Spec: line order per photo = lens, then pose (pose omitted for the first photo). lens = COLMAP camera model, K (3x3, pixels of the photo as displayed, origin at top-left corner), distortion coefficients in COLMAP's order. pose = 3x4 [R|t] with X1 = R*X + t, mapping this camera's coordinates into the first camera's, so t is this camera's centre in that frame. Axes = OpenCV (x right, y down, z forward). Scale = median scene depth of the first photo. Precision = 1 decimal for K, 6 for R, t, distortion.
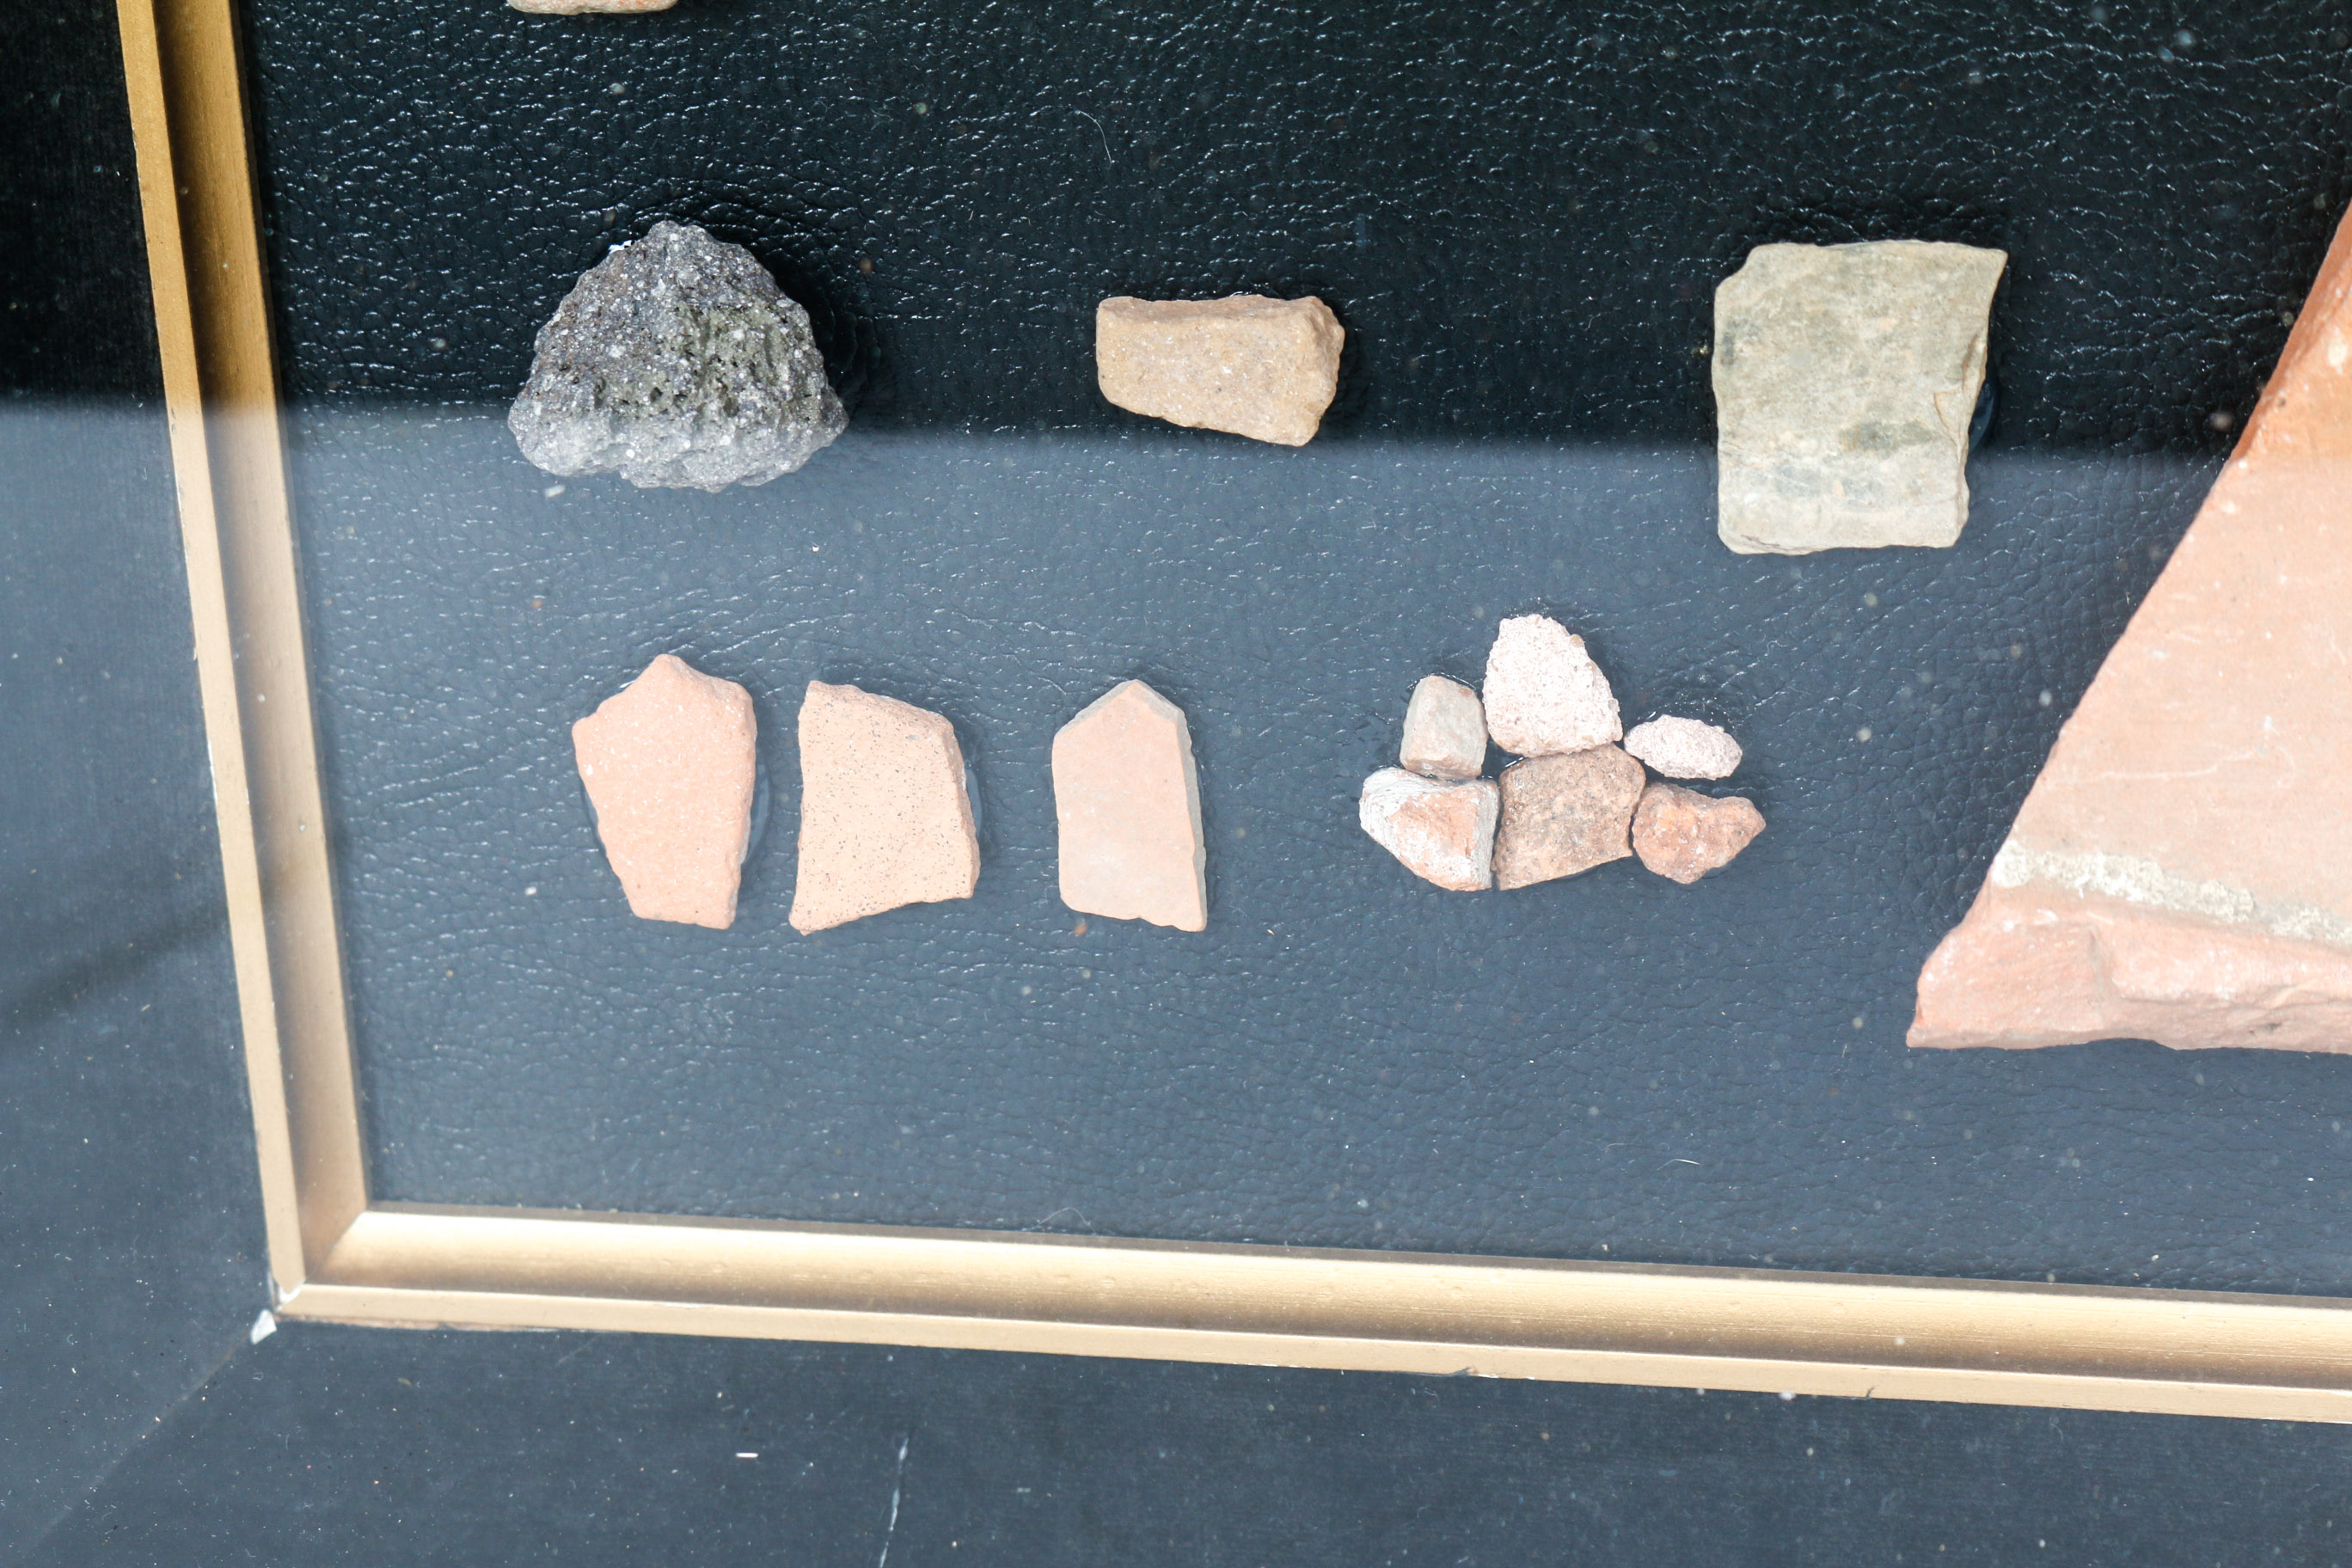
lens RADIAL K [[5617.3, 0, 1171.3], [0, 5617.3, 788.5], [0, 0, 1]] dist [0.068135, 0.000000]
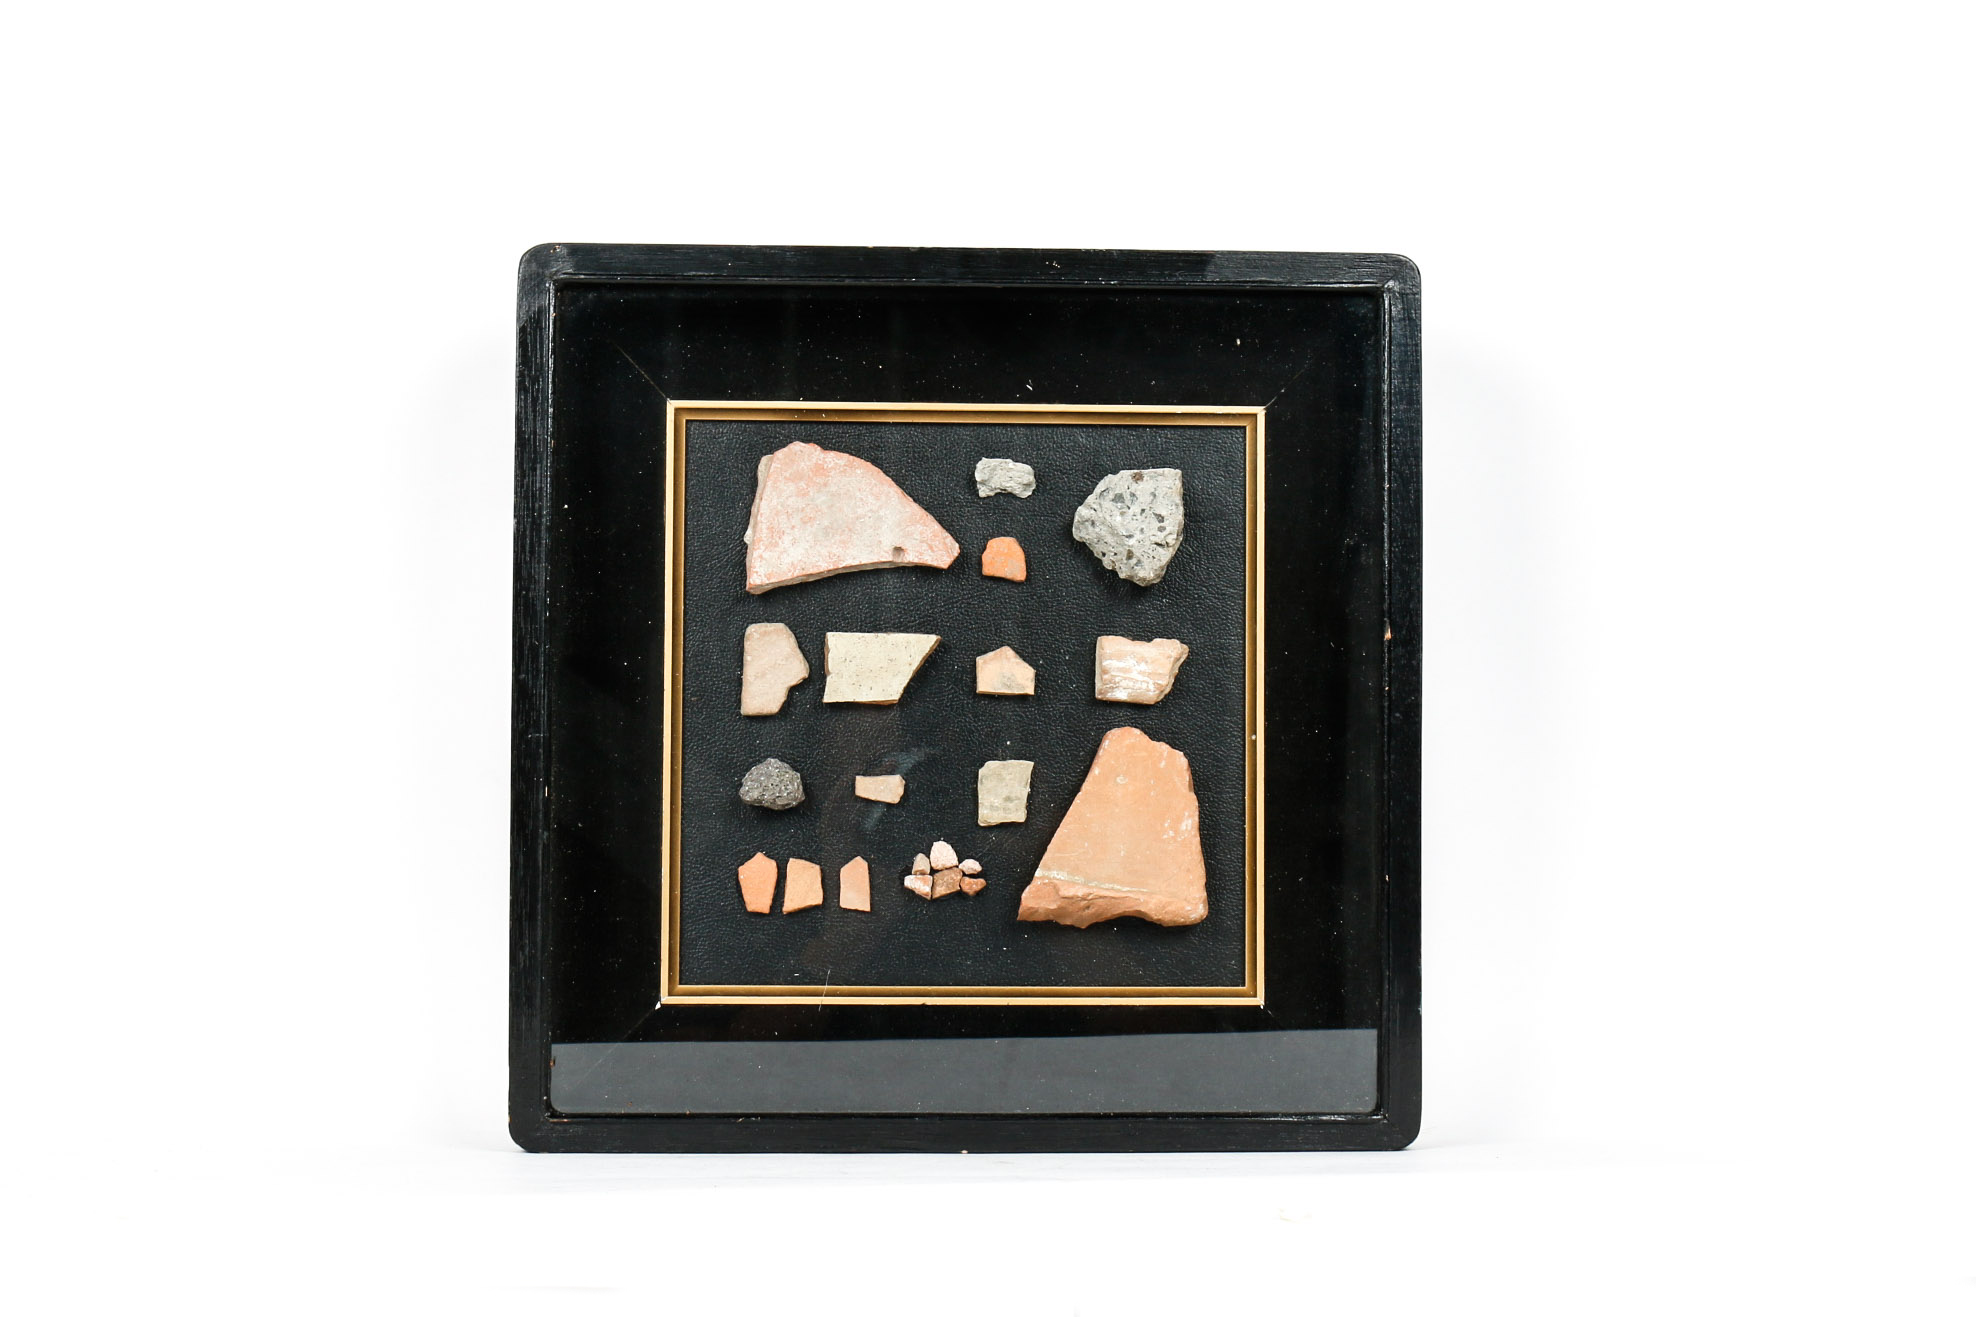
lens RADIAL K [[3332.4, 0, 993.9], [0, 3332.4, 660.5], [0, 0, 1]] dist [0.073811, 0.000000]
pose [[0.976806, 0.063161, 0.204601, -0.513488], [0.031167, 0.903394, -0.427677, 1.110128], [-0.211848, 0.424134, 0.880472, -1.716372]]
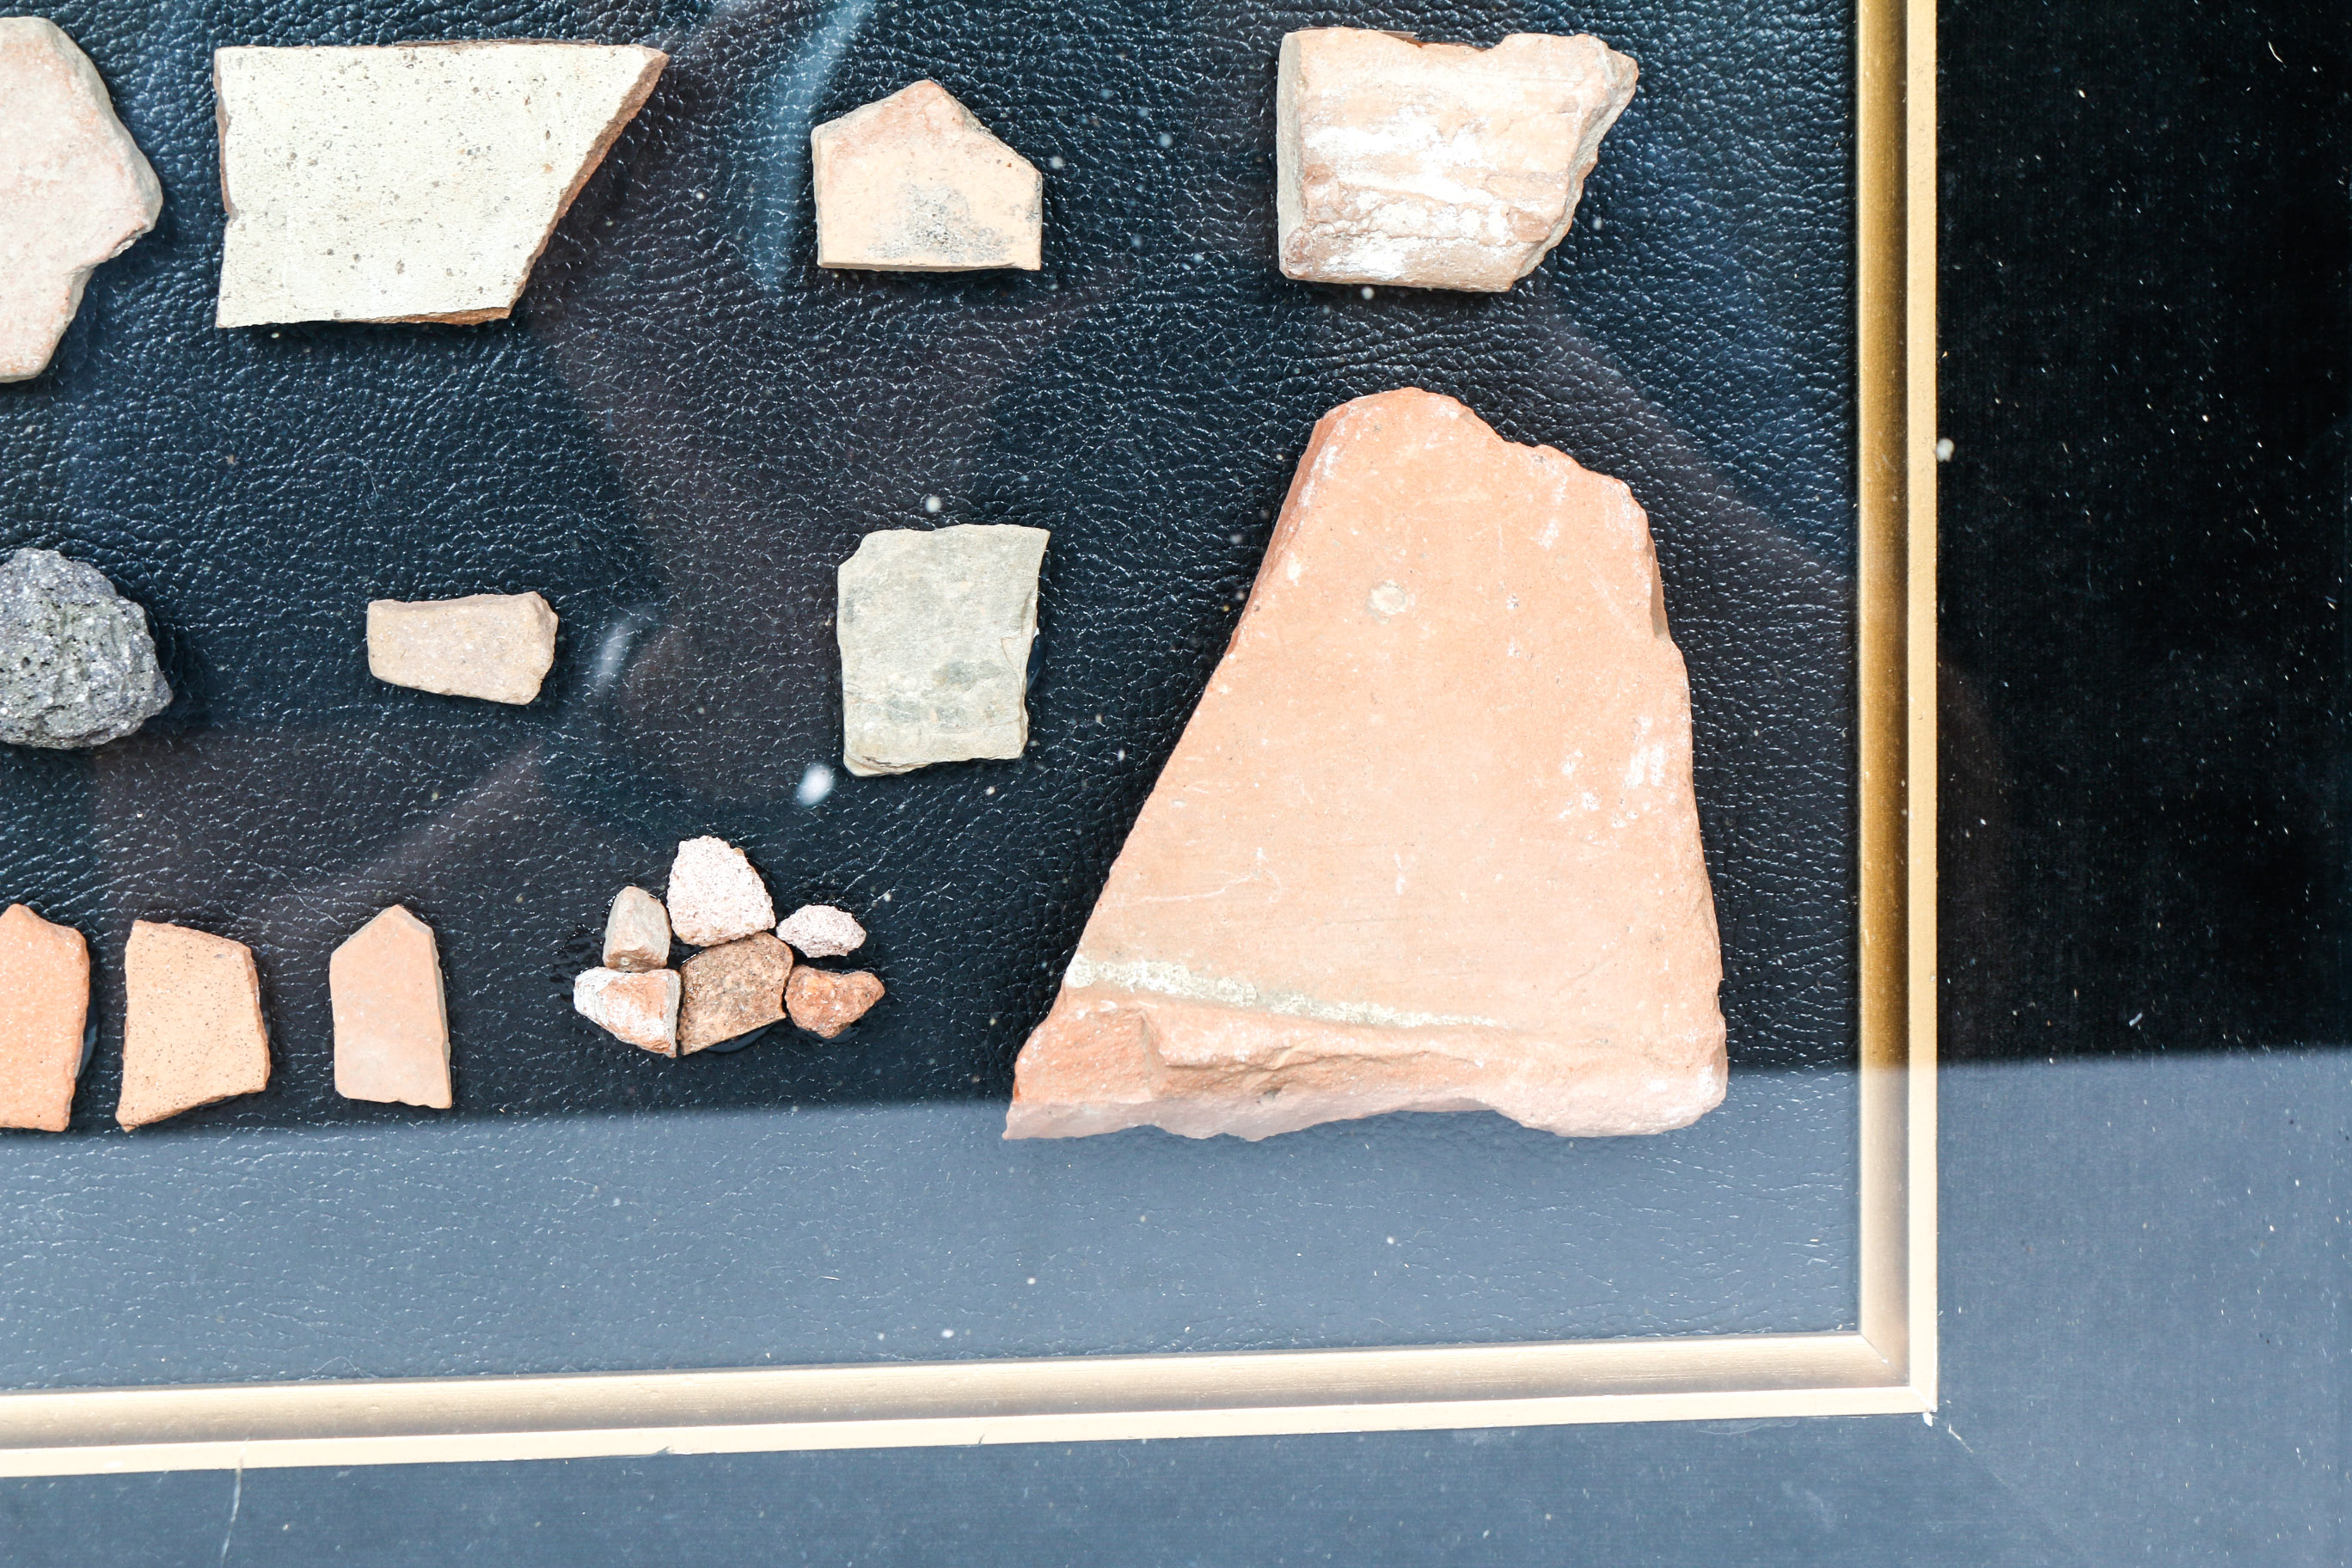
lens RADIAL K [[4579.0, 0, 1103.7], [0, 4579.0, 795.8], [0, 0, 1]] dist [0.034112, 0.000000]
pose [[0.975478, -0.010287, 0.219854, -0.081719], [0.064681, 0.968197, -0.241683, 0.229334], [-0.210376, 0.249977, 0.945121, -0.040954]]
